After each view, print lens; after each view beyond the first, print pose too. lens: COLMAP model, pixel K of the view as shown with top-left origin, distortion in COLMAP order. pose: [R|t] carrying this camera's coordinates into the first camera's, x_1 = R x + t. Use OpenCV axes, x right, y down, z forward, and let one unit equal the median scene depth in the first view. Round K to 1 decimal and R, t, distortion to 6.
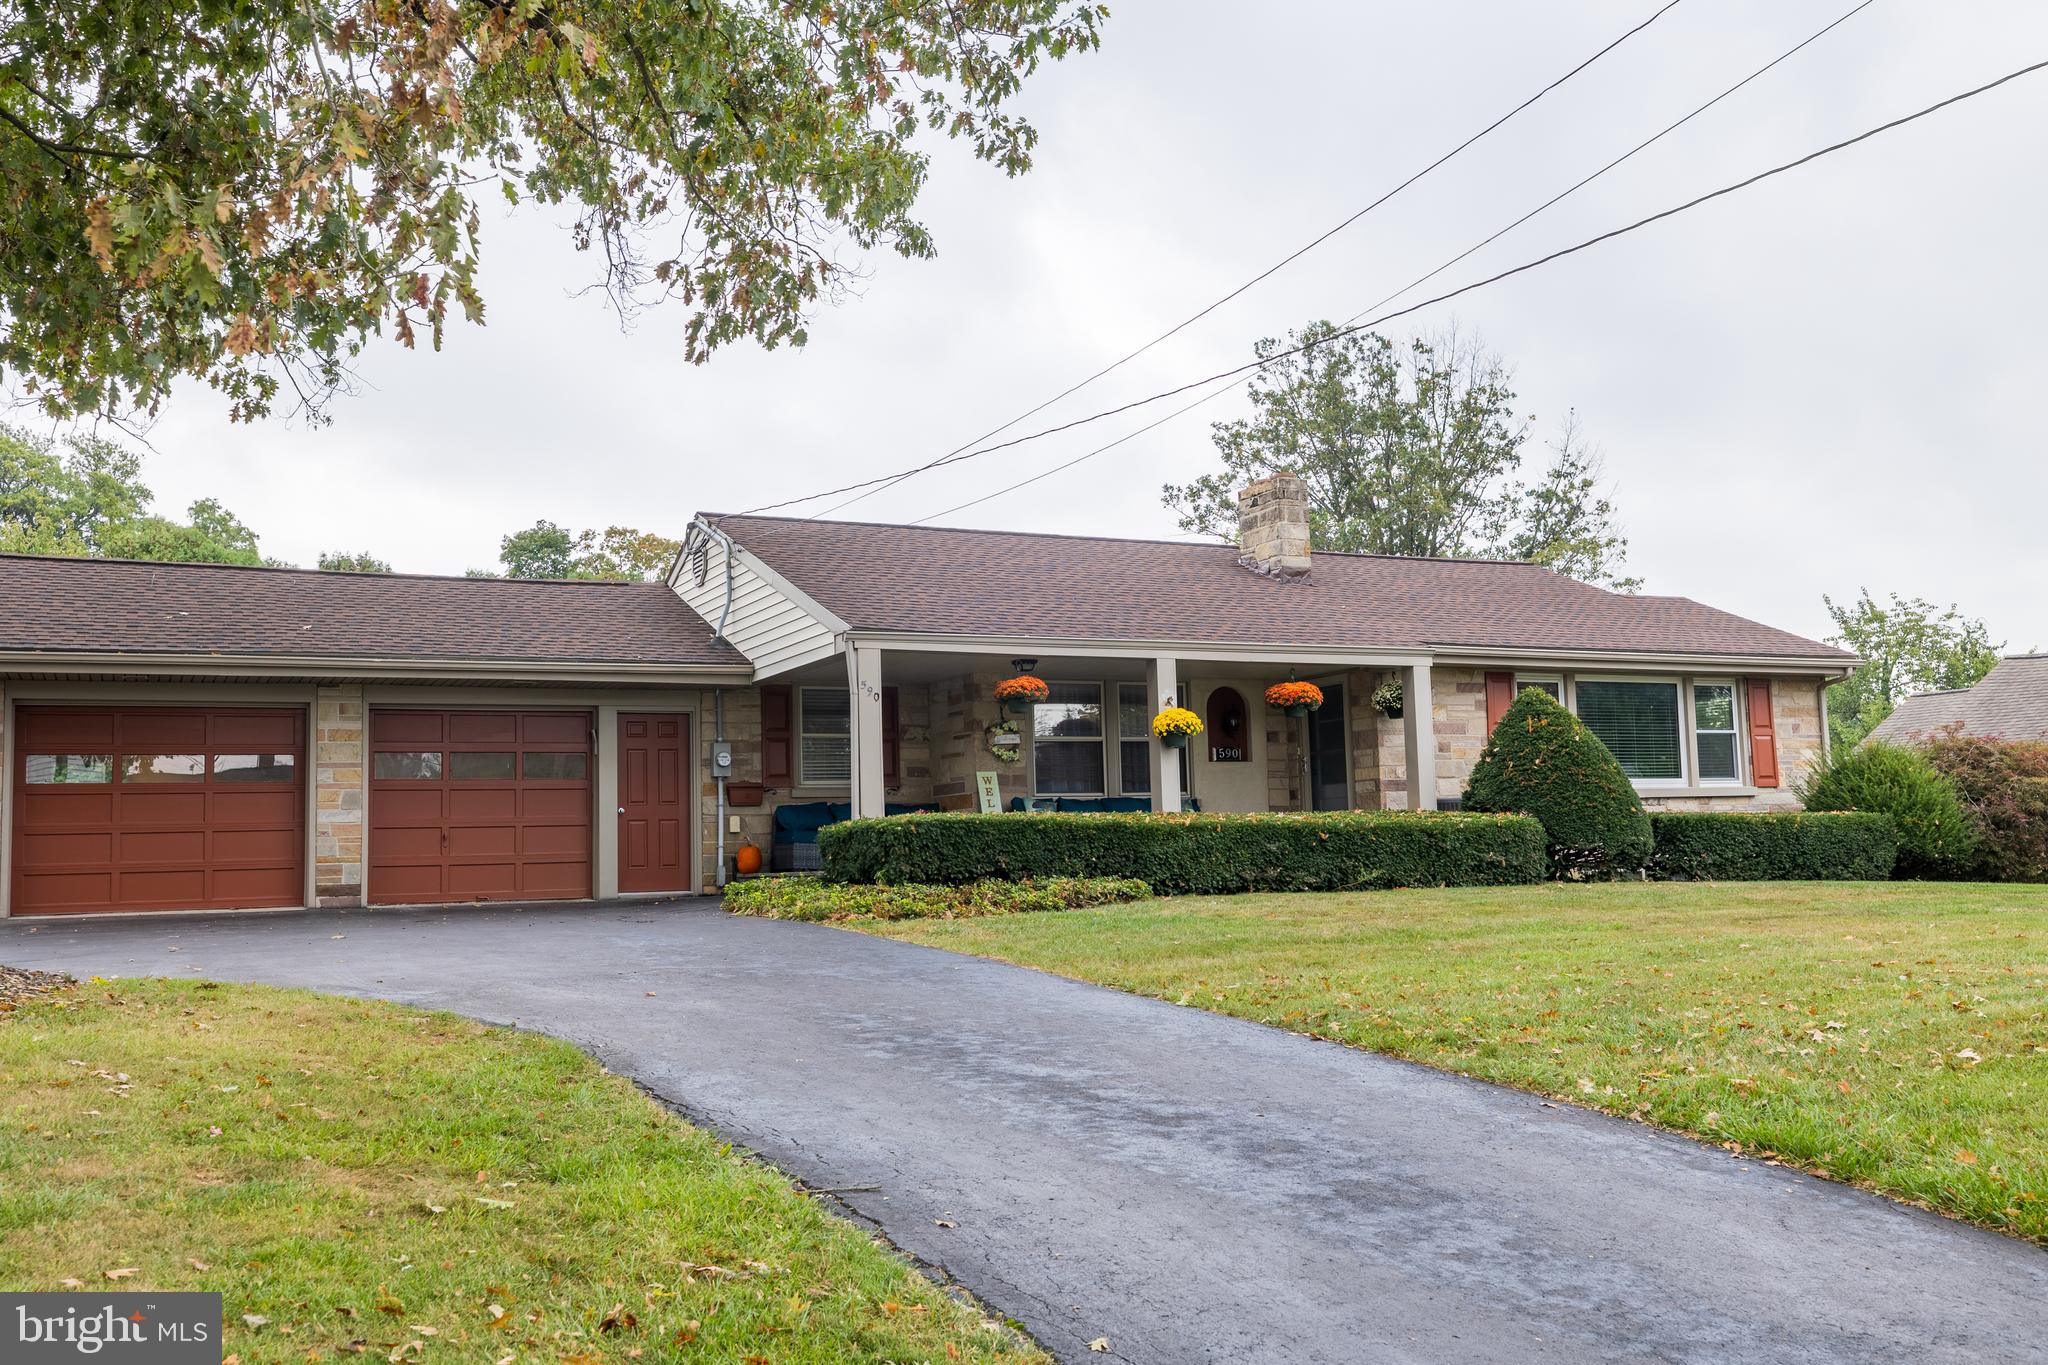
lens RADIAL K [[1917.6, 0, 1013.0], [0, 1917.6, 673.5], [0, 0, 1]] dist [0.006693, 0.000000]
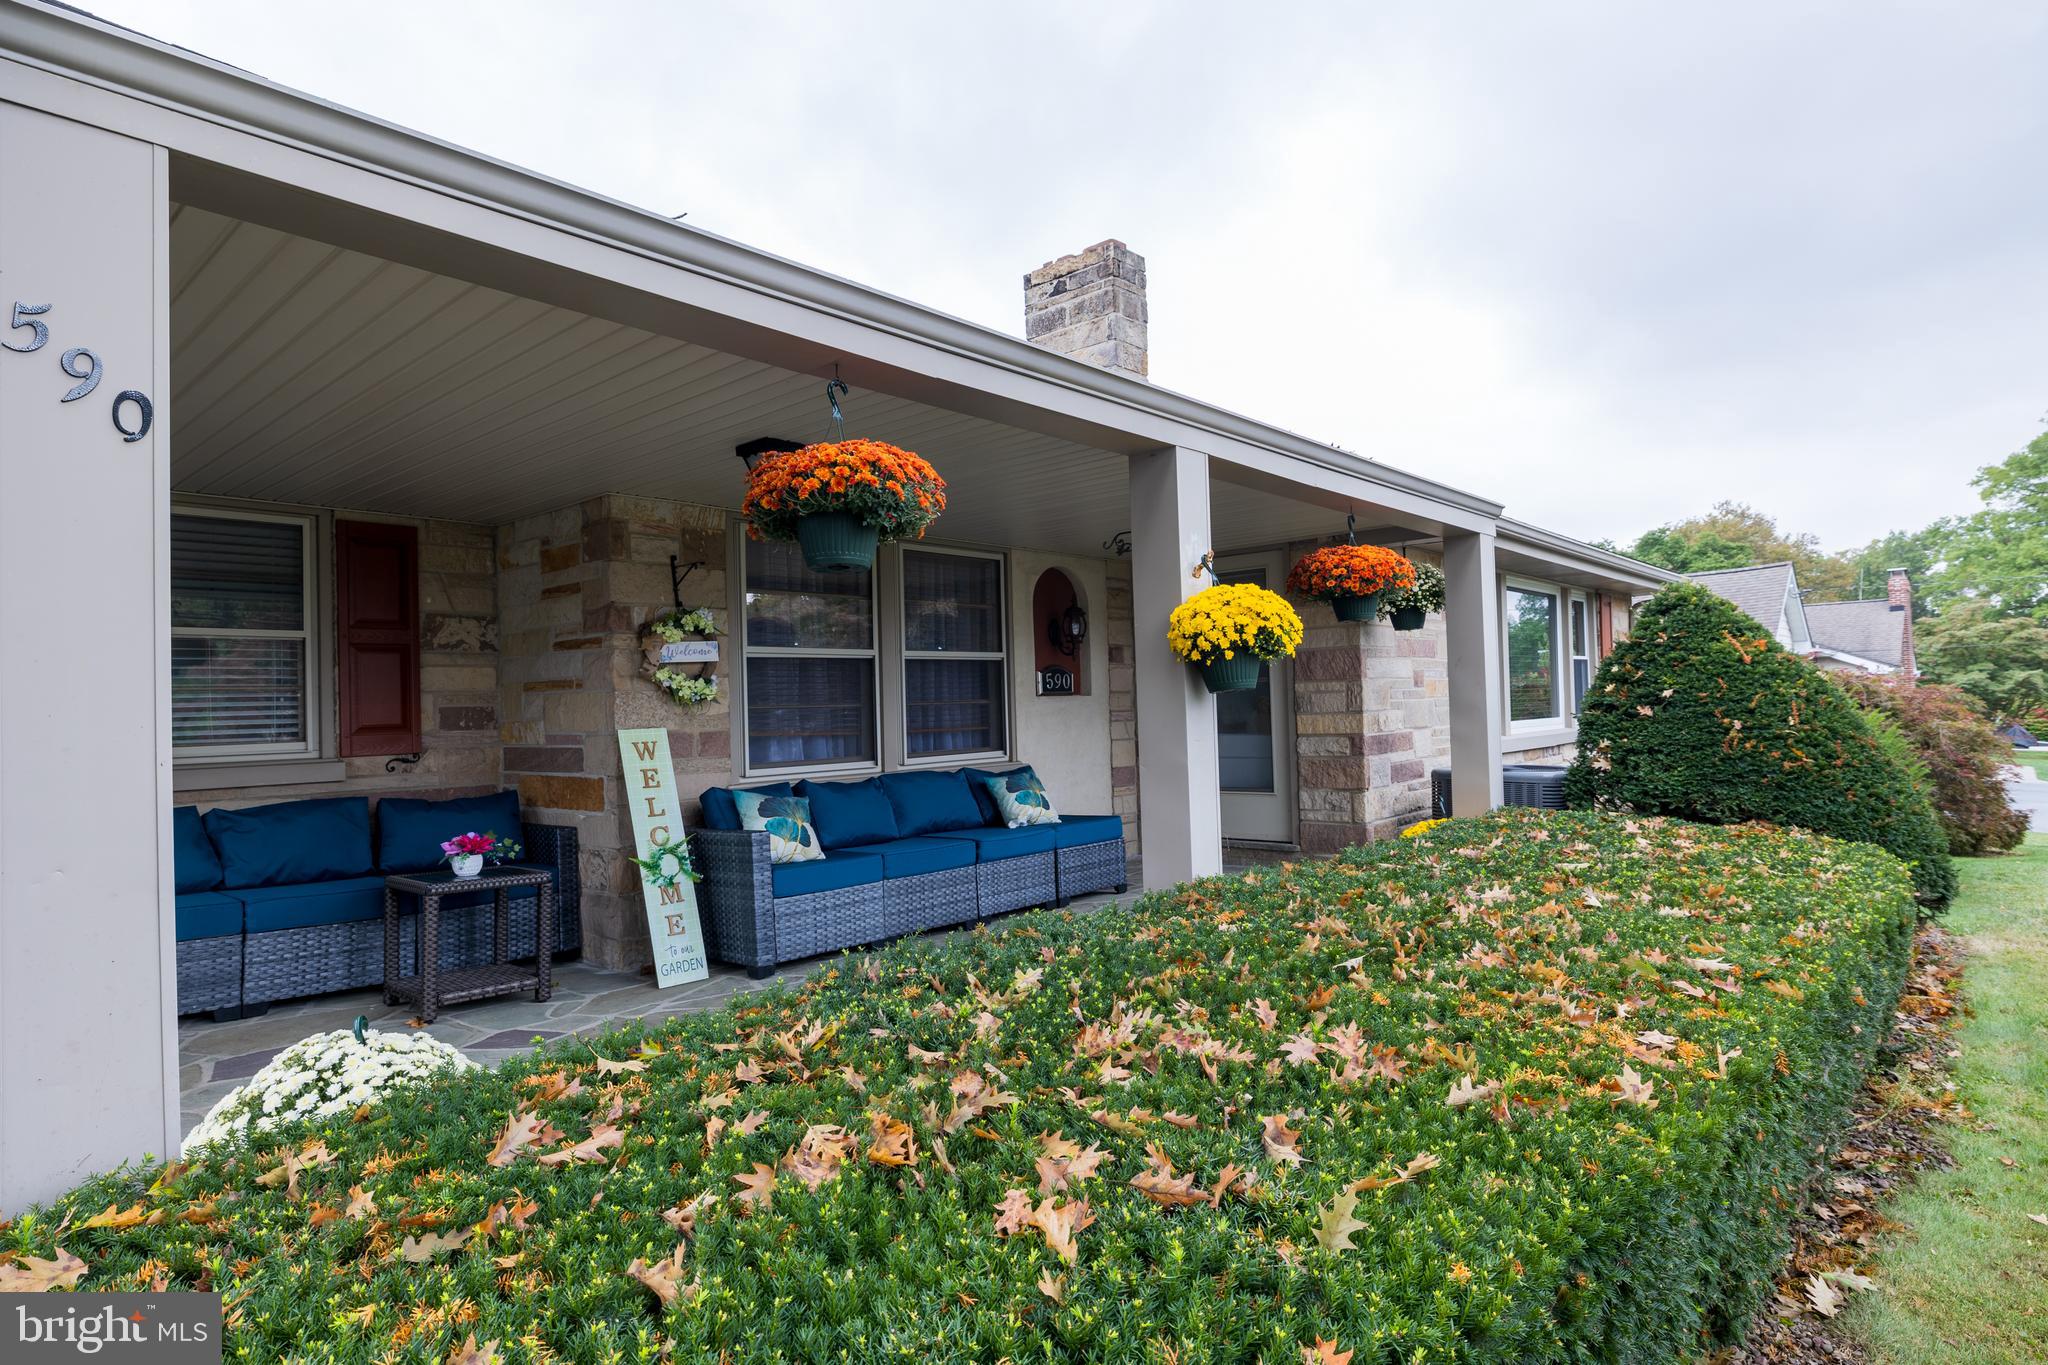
lens RADIAL K [[1098.4, 0, 1010.4], [0, 1098.4, 678.4], [0, 0, 1]] dist [-0.003356, -0.000258]
pose [[0.926800, 0.011639, 0.375376, -0.032152], [-0.036637, 0.997554, 0.059527, 0.024943], [-0.373765, -0.068923, 0.924959, 0.814237]]
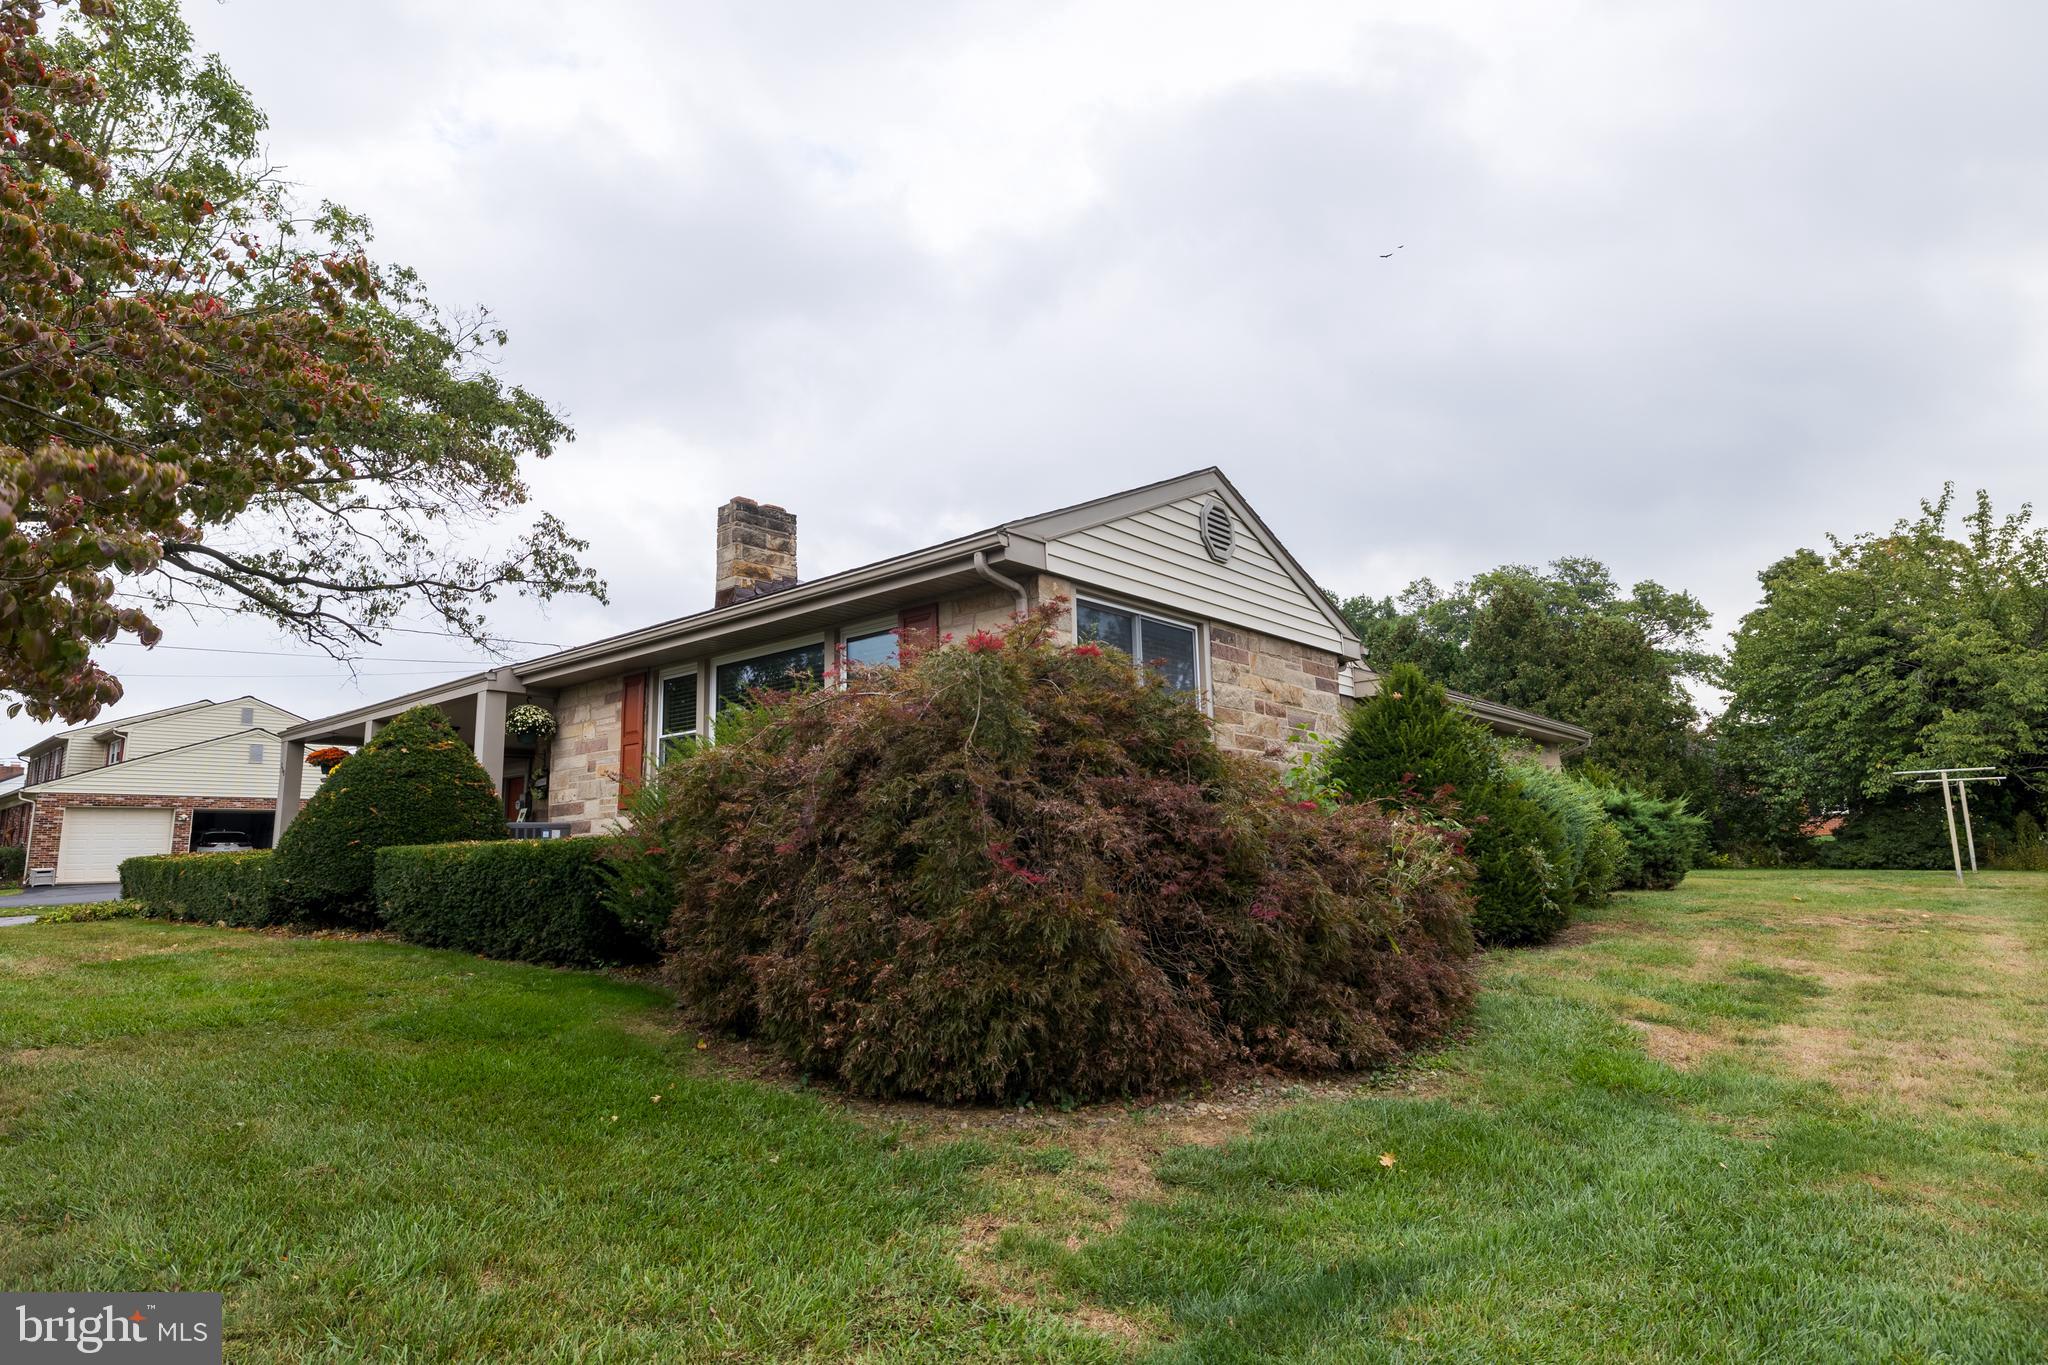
lens RADIAL K [[1098.4, 0, 1028.0], [0, 1098.4, 678.0], [0, 0, 1]] dist [-0.003356, -0.000258]
pose [[0.374261, -0.129526, -0.918233, 0.895179], [0.101447, 0.989973, -0.098297, 0.078250], [0.921758, -0.056364, 0.383648, 1.117247]]
